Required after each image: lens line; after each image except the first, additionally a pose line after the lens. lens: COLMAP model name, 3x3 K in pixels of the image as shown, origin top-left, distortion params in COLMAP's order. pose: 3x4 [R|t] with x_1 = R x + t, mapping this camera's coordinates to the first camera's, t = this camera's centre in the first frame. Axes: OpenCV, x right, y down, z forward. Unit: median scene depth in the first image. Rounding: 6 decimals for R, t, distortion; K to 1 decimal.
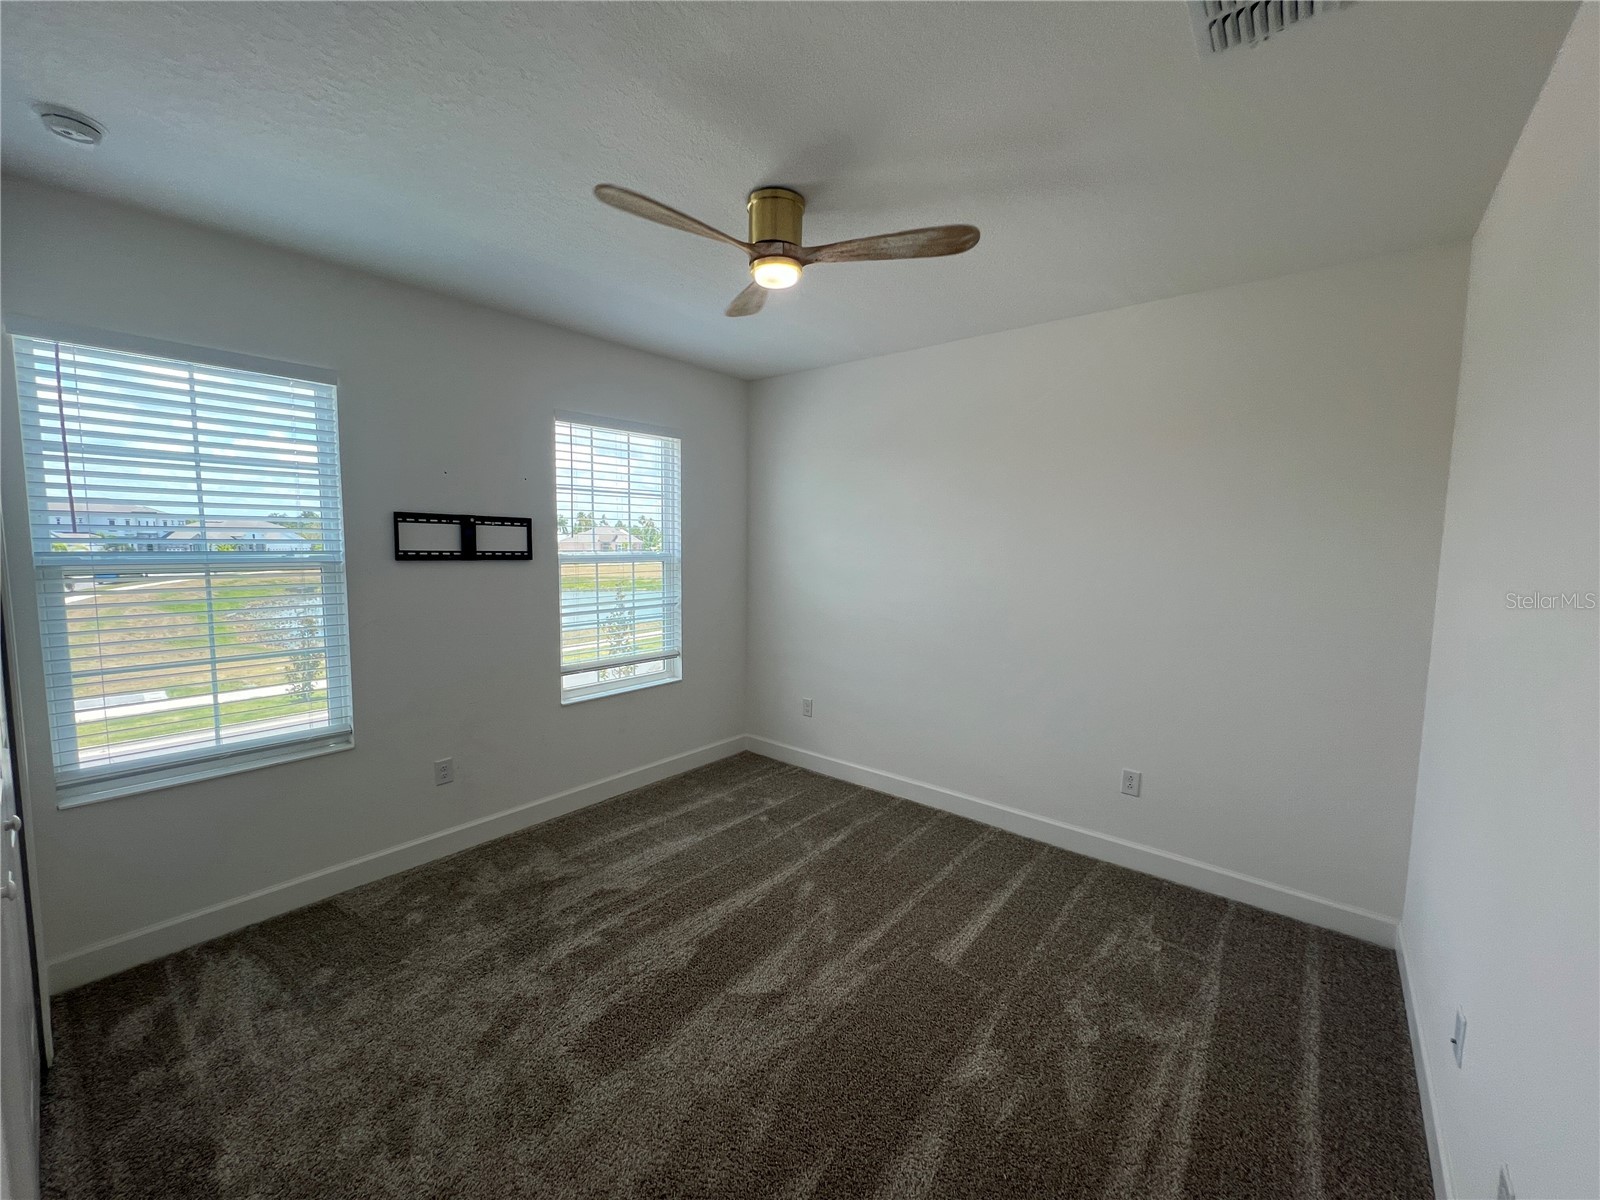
lens RADIAL K [[643.6, 0, 800.0], [0, 643.6, 600.0], [0, 0, 1]] dist [0.000377, 0.000064]
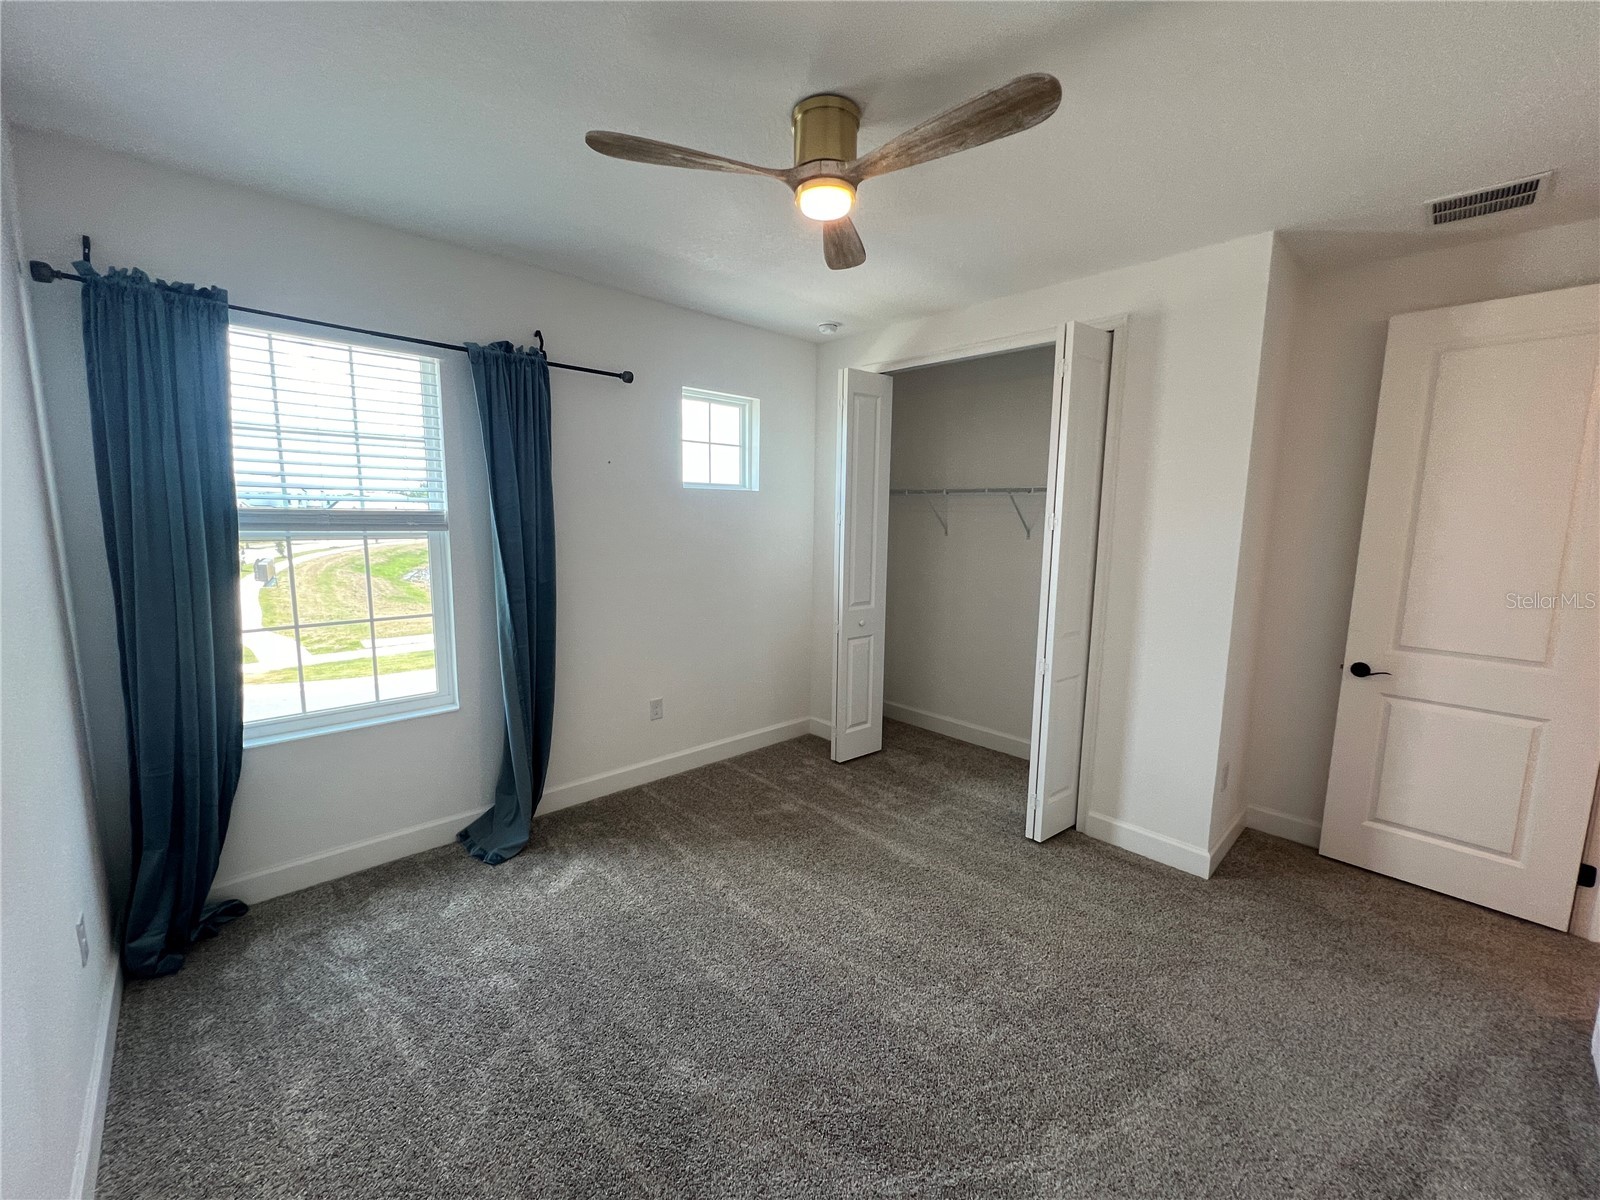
lens RADIAL K [[660.4, 0, 800.0], [0, 660.4, 600.0], [0, 0, 1]] dist [0.023738, 0.000032]
pose [[0.989203, 0.018595, -0.145365, 0.073004], [-0.012431, 0.998989, 0.043198, -0.007283], [0.146022, -0.040925, 0.988435, 0.088762]]
